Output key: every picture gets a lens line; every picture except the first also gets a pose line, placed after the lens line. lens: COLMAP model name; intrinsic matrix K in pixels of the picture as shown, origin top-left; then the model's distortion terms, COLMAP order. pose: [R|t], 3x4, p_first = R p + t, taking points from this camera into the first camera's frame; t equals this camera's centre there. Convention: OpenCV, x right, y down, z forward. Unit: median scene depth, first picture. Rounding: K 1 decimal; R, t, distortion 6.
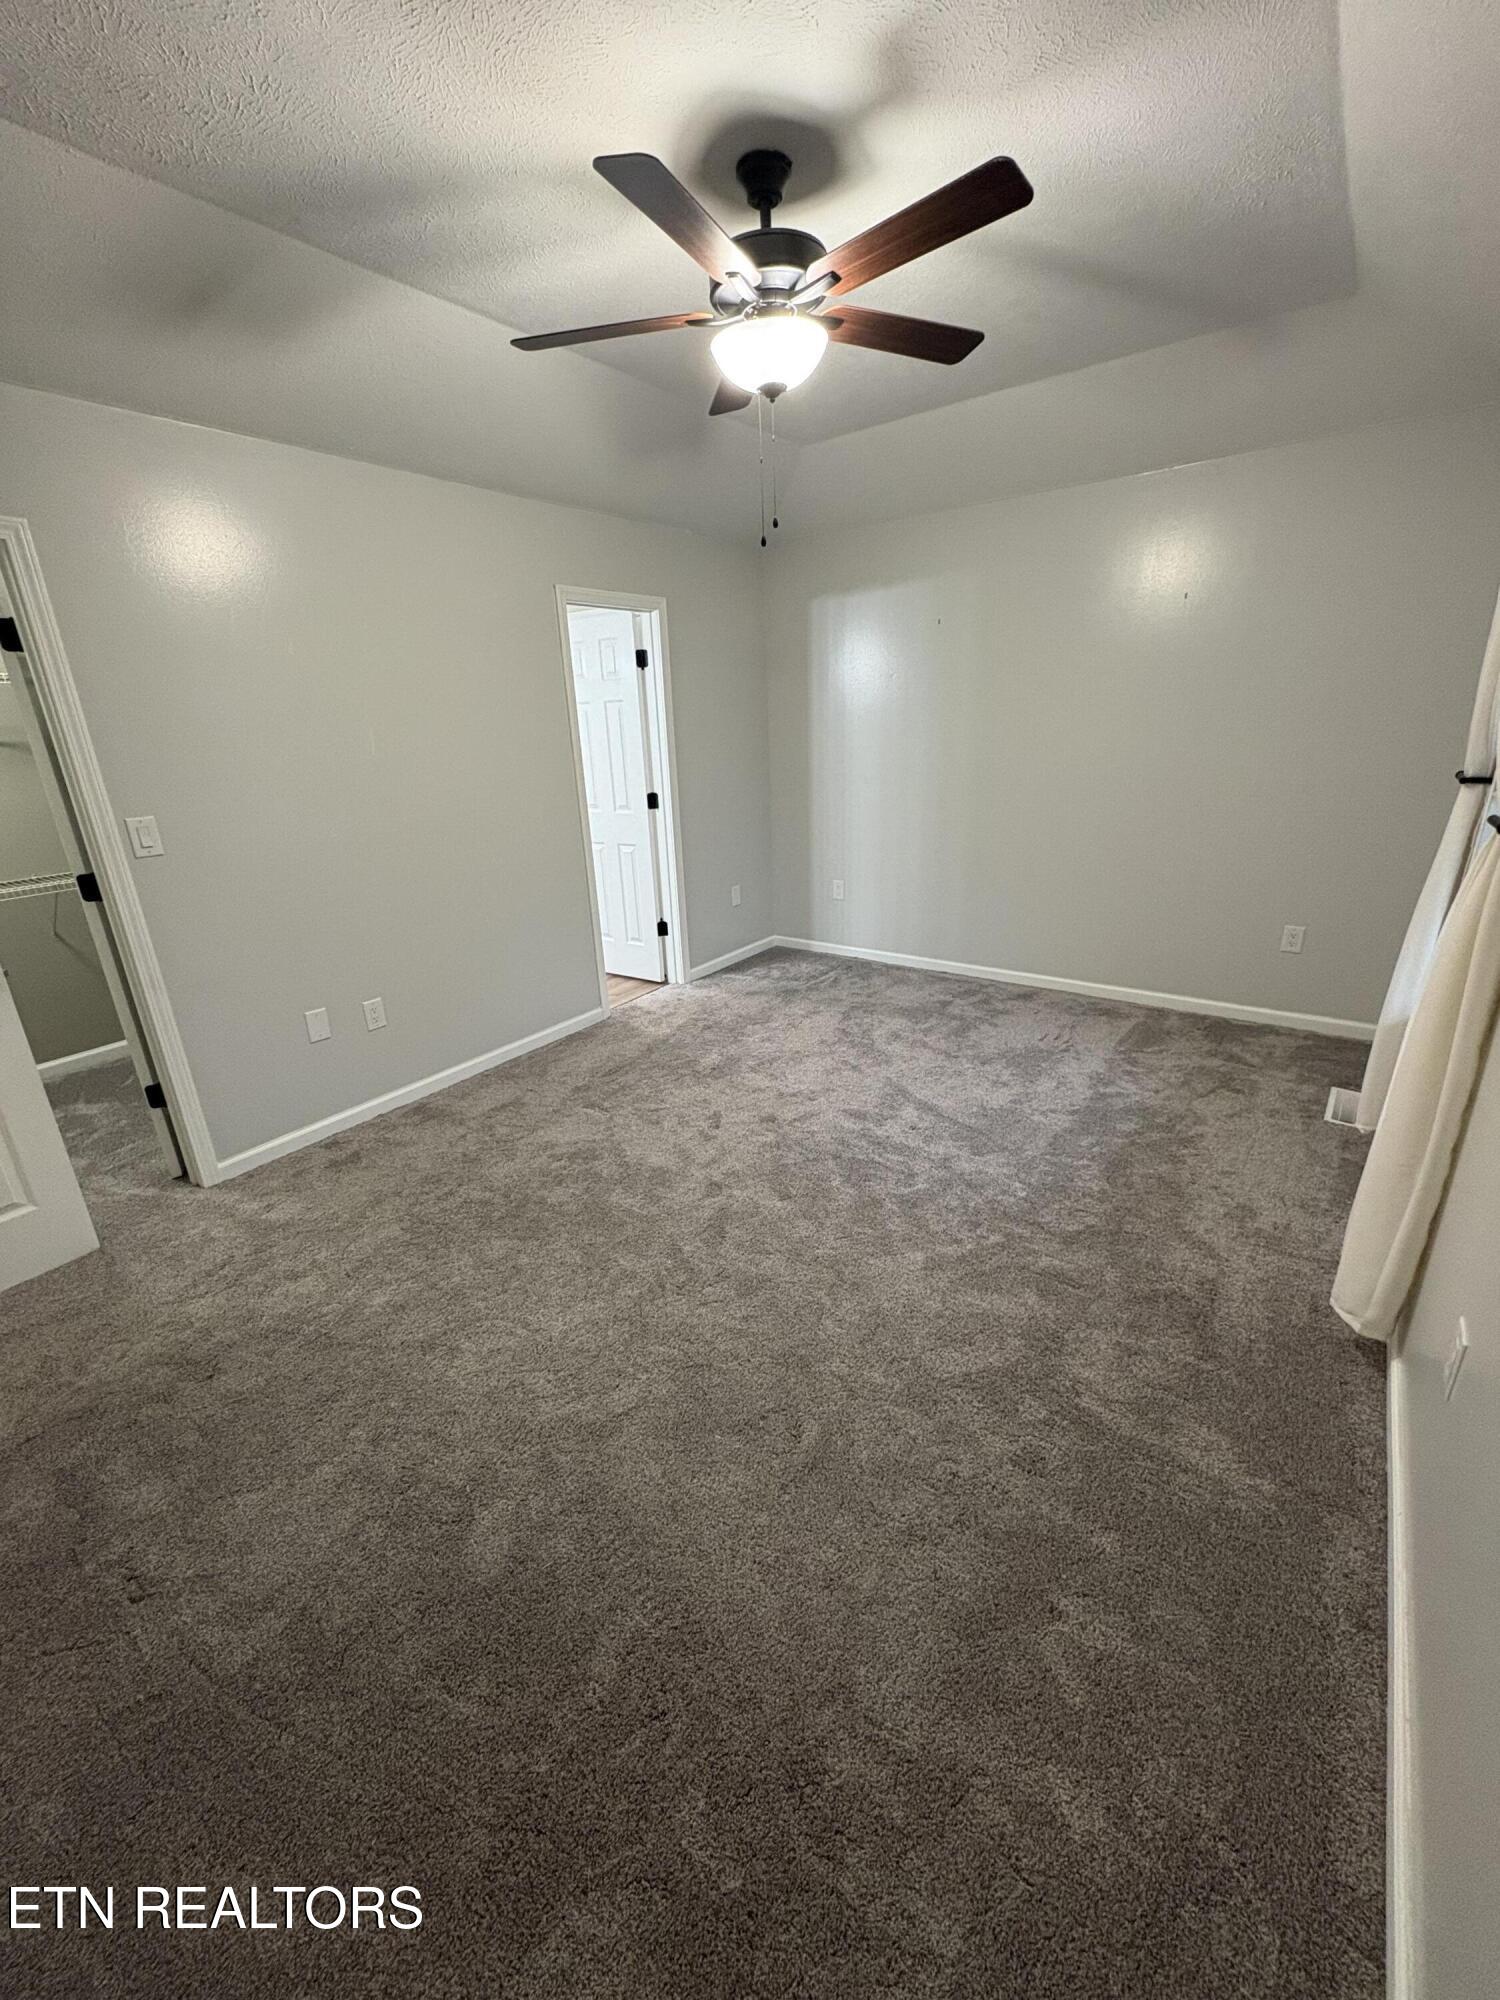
lens RADIAL K [[797.2, 0, 754.6], [0, 797.2, 1000.2], [0, 0, 1]] dist [-0.000472, 0.000282]
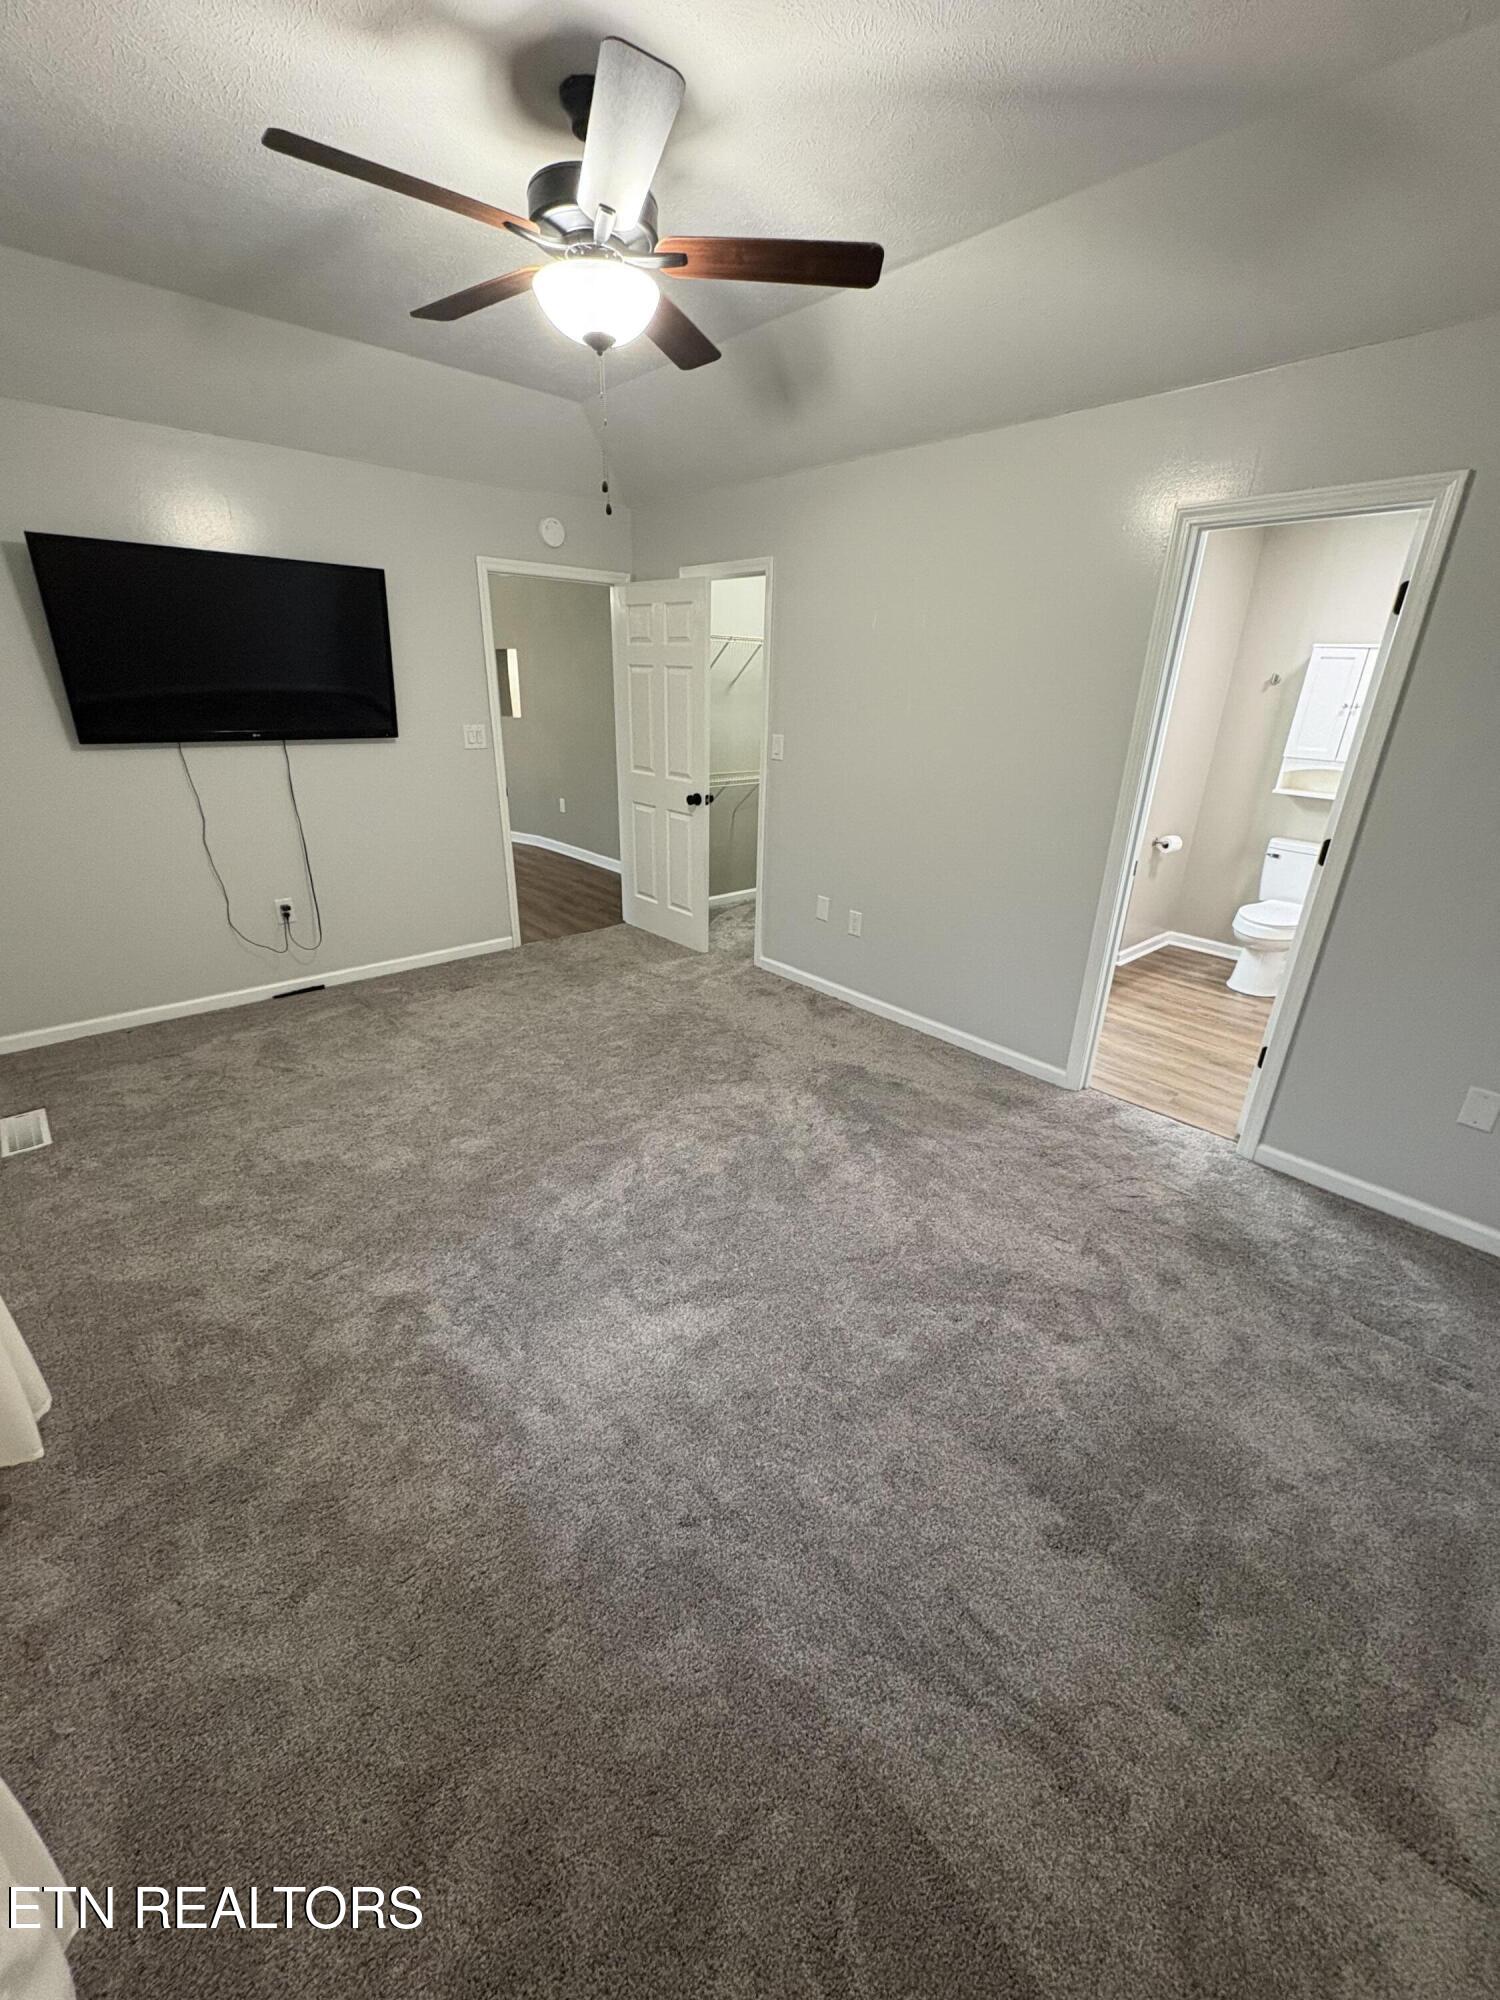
lens RADIAL K [[797.2, 0, 748.7], [0, 797.2, 997.2], [0, 0, 1]] dist [-0.000472, 0.000282]
pose [[-0.193788, 0.408212, -0.892081, 0.587954], [-0.342420, 0.823986, 0.451437, -0.326456], [0.919345, 0.392950, -0.019899, 0.774223]]
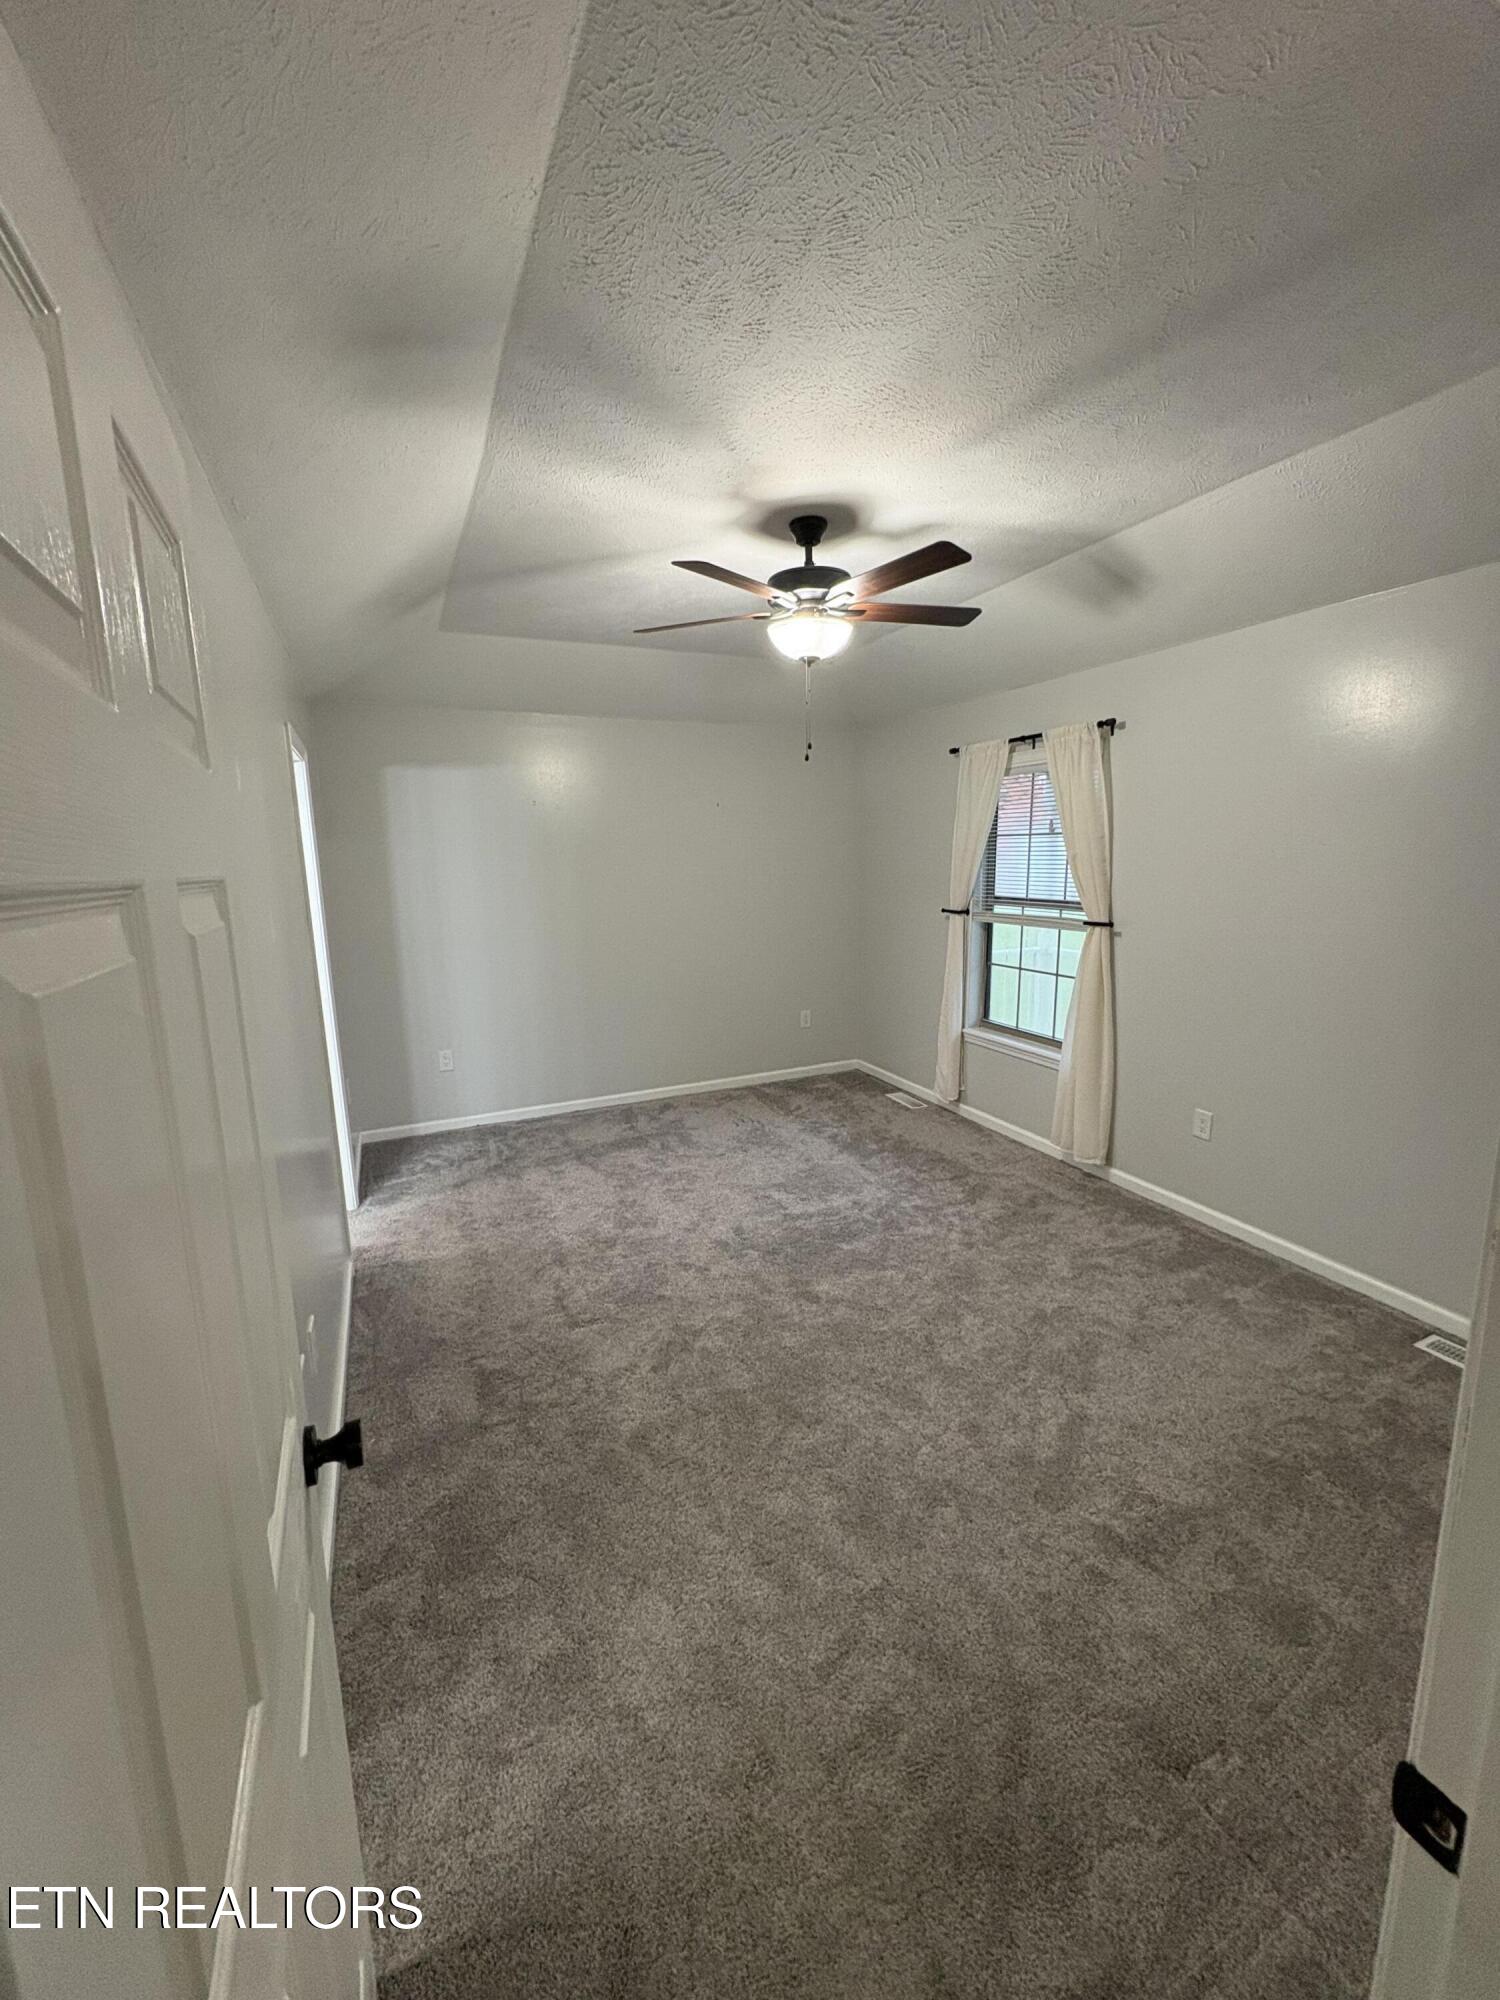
lens RADIAL K [[797.2, 0, 740.1], [0, 797.2, 1004.5], [0, 0, 1]] dist [-0.000472, 0.000282]
pose [[0.486928, -0.133536, 0.863174, -0.690295], [0.296722, 0.954761, -0.019680, -0.105294], [-0.821497, 0.265705, 0.504523, 0.294256]]
